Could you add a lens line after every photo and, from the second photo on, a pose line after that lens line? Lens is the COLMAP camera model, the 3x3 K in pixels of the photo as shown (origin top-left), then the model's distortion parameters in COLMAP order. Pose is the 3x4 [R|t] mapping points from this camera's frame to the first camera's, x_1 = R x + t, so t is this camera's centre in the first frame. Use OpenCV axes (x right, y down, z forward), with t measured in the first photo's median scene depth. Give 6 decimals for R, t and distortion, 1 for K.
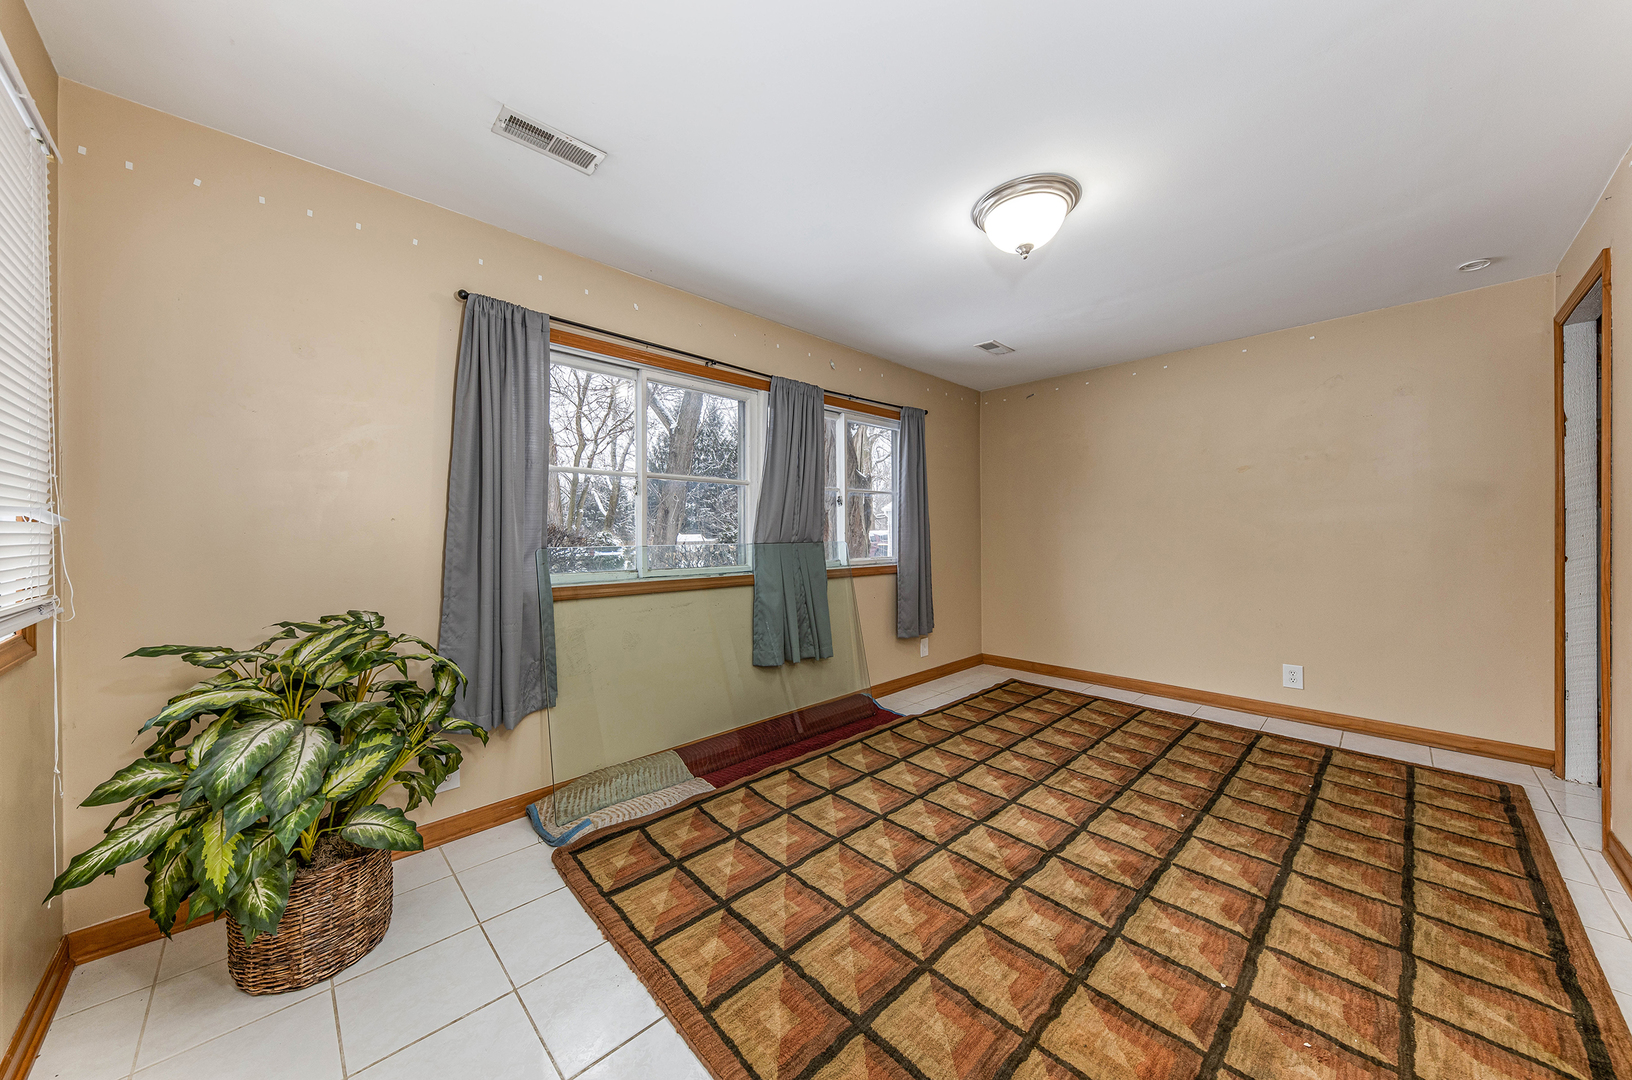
lens RADIAL K [[565.0, 0, 825.5], [0, 565.0, 535.7], [0, 0, 1]] dist [0.000959, -0.000694]
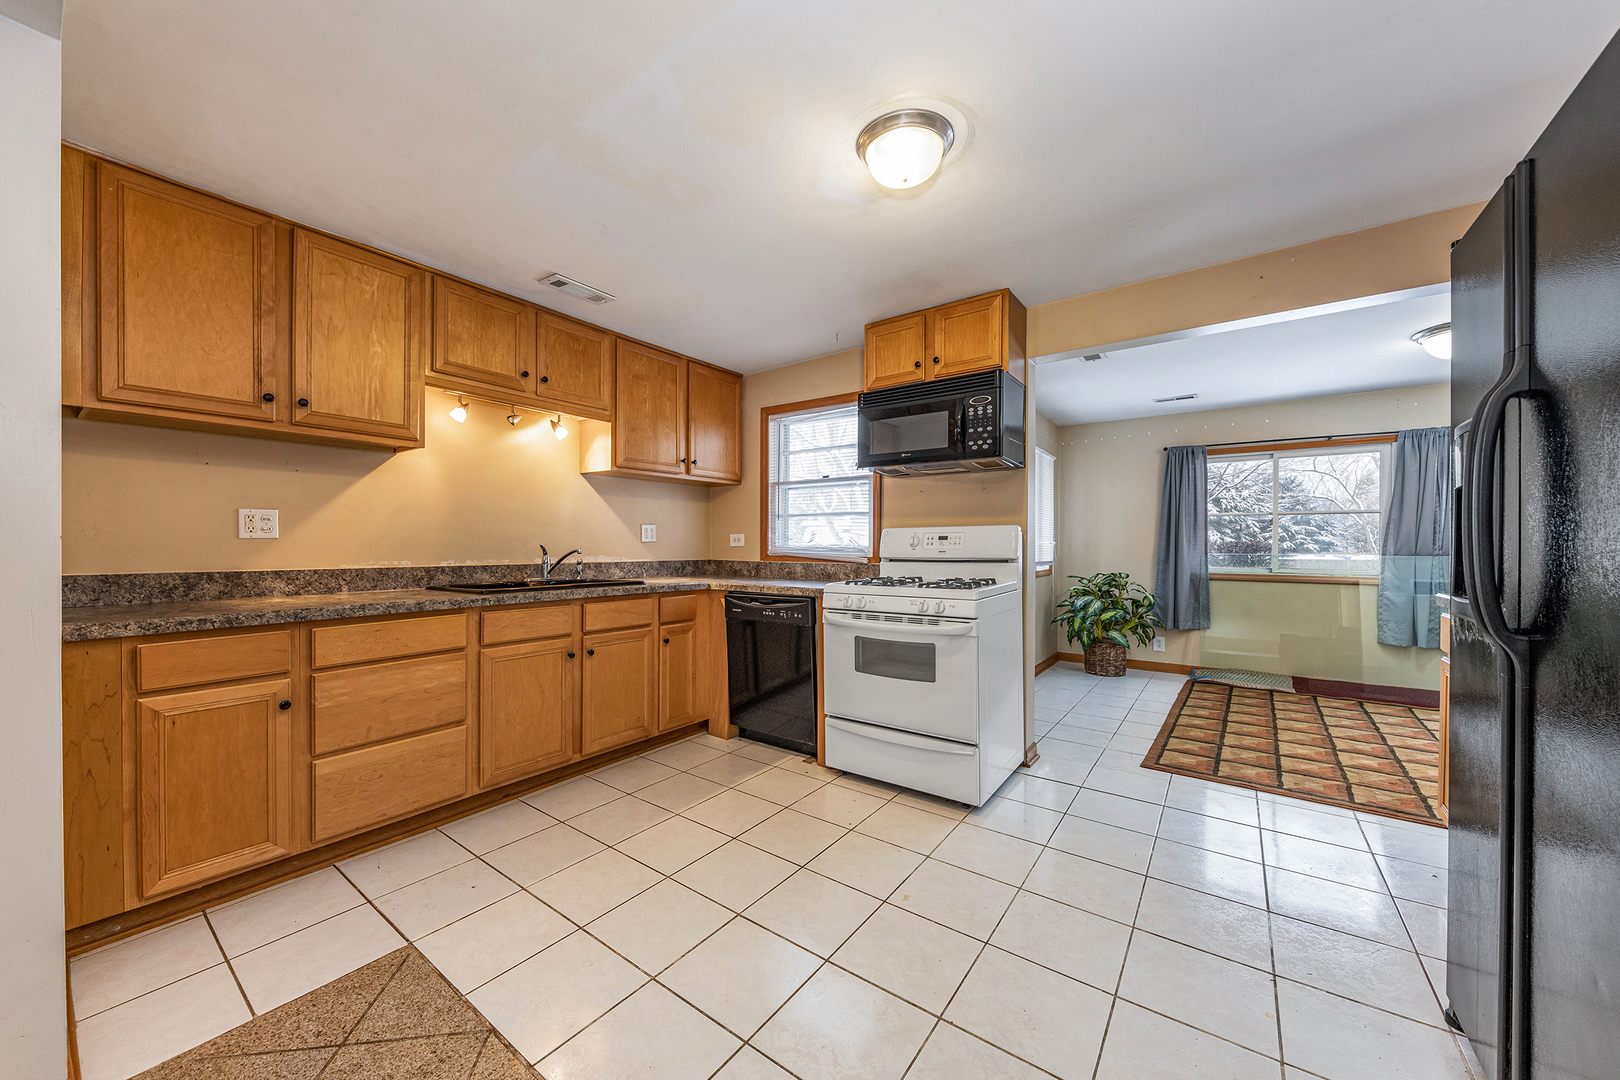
lens RADIAL K [[560.8, 0, 802.2], [0, 560.8, 548.2], [0, 0, 1]] dist [-0.006550, 0.000029]
pose [[0.160467, 0.003313, -0.987036, 0.995587], [-0.007495, 0.999970, 0.002138, 0.004683], [0.987013, 0.007055, 0.160487, -0.619507]]
